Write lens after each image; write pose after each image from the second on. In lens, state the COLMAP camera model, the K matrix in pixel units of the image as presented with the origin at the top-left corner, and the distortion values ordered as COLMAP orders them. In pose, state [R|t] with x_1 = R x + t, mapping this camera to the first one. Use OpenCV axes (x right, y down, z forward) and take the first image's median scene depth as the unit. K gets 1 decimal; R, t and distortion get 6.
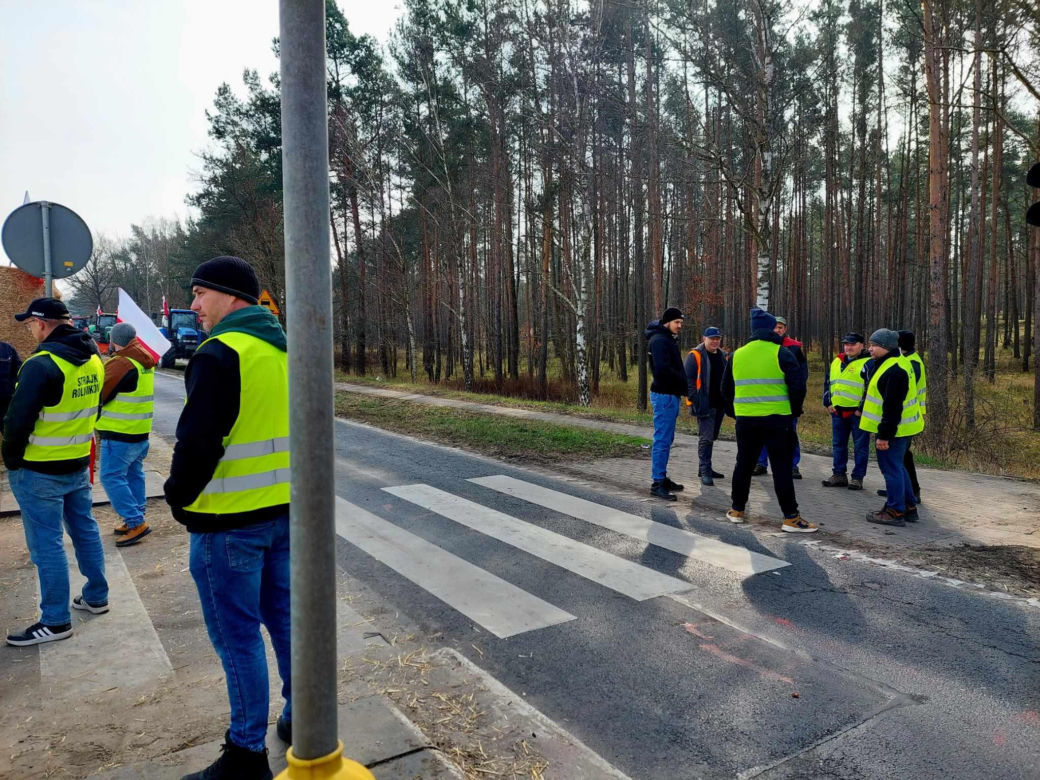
lens RADIAL K [[740.6, 0, 520.0], [0, 740.6, 390.0], [0, 0, 1]] dist [0.118719, -0.148262]
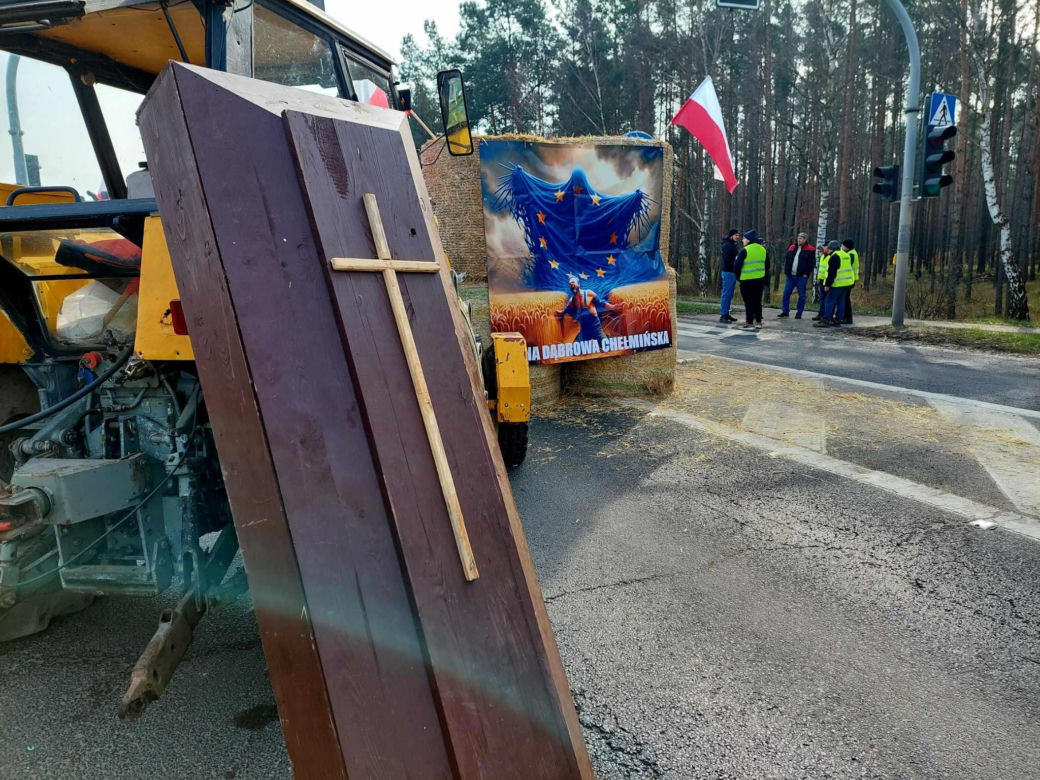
lens RADIAL K [[747.9, 0, 540.5], [0, 747.9, 393.7], [0, 0, 1]] dist [0.066095, -0.068510]
pose [[0.988211, 0.021651, -0.151561, 0.001061], [-0.004726, 0.993792, 0.111153, 0.017221], [0.153027, -0.109127, 0.982178, -0.177548]]
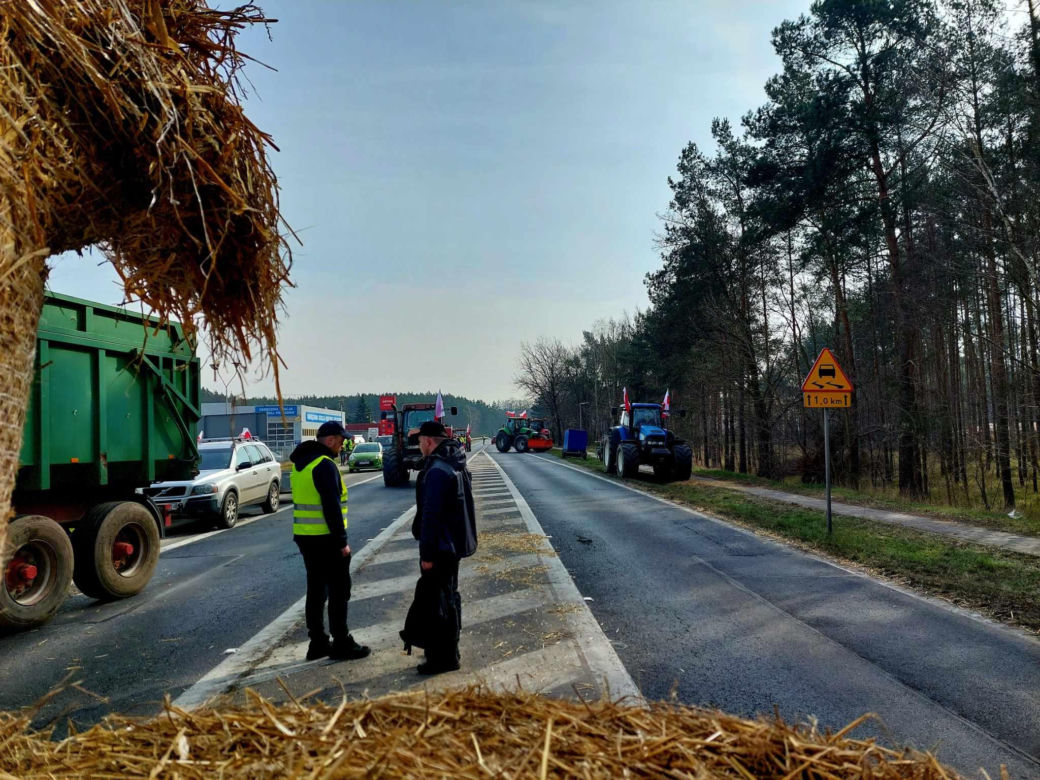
lens RADIAL K [[744.0, 0, 532.8], [0, 744.0, 412.6], [0, 0, 1]] dist [0.138276, -0.186161]
pose [[0.860794, -0.026105, -0.508284, -0.114941], [-0.025624, 0.995194, -0.094506, -0.014649], [0.508309, 0.094374, 0.855988, 0.203263]]
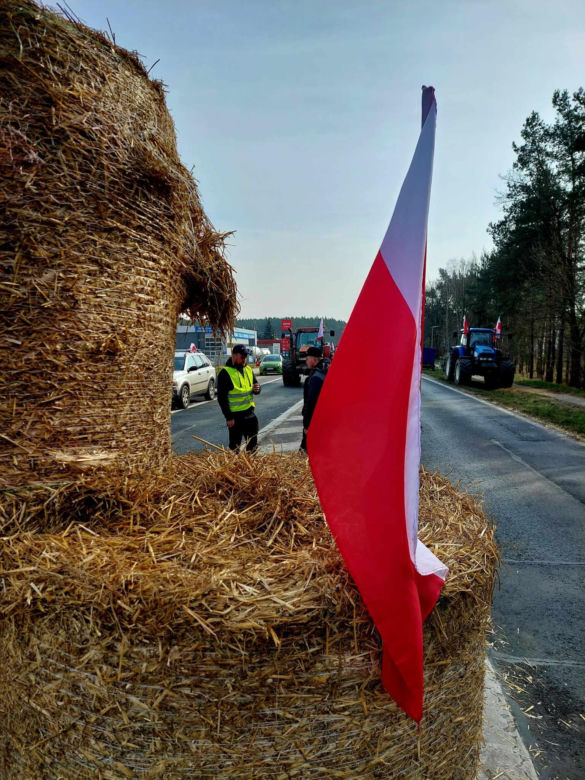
lens RADIAL K [[560.9, 0, 291.9], [0, 560.9, 405.4], [0, 0, 1]] dist [0.066095, -0.068510]
pose [[0.754106, 0.069037, -0.653114, -0.098464], [-0.054854, 0.997606, 0.042115, -0.014609], [0.654458, 0.004067, 0.756088, 0.186343]]
